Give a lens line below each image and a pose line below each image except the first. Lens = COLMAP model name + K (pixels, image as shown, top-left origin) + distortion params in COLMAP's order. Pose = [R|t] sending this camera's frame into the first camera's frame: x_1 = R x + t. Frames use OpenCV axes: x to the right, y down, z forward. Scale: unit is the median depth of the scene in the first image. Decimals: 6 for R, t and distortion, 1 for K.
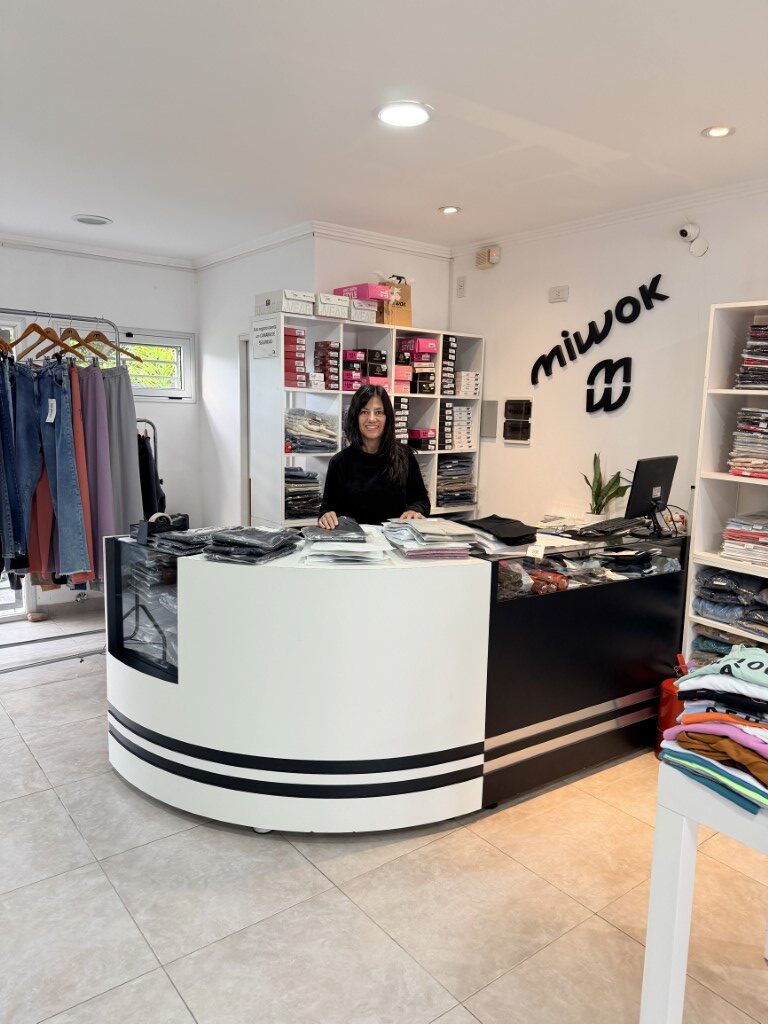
lens RADIAL K [[733.4, 0, 383.2], [0, 733.4, 516.6], [0, 0, 1]] dist [0.089211, -0.132498]
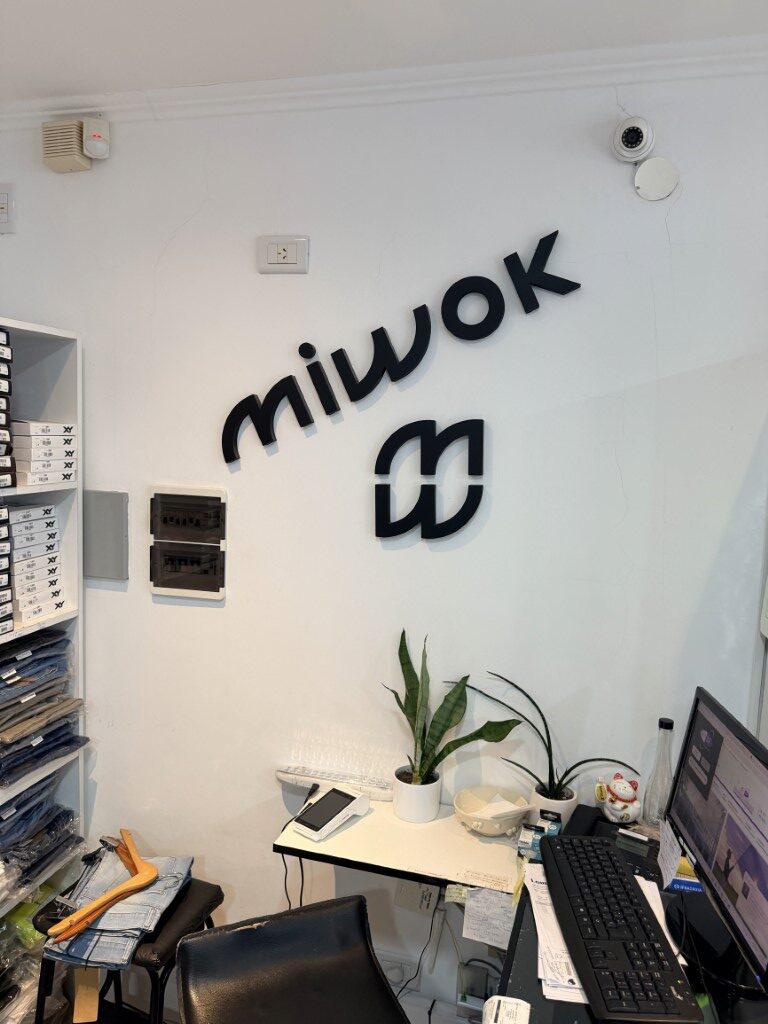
lens RADIAL K [[728.4, 0, 384.0], [0, 728.4, 512.0], [0, 0, 1]] dist [0.157205, -0.242267]
pose [[0.805571, -0.057578, 0.589695, 0.027748], [0.064299, 0.997885, 0.009596, -0.158022], [-0.589000, 0.030187, 0.807569, 0.645496]]
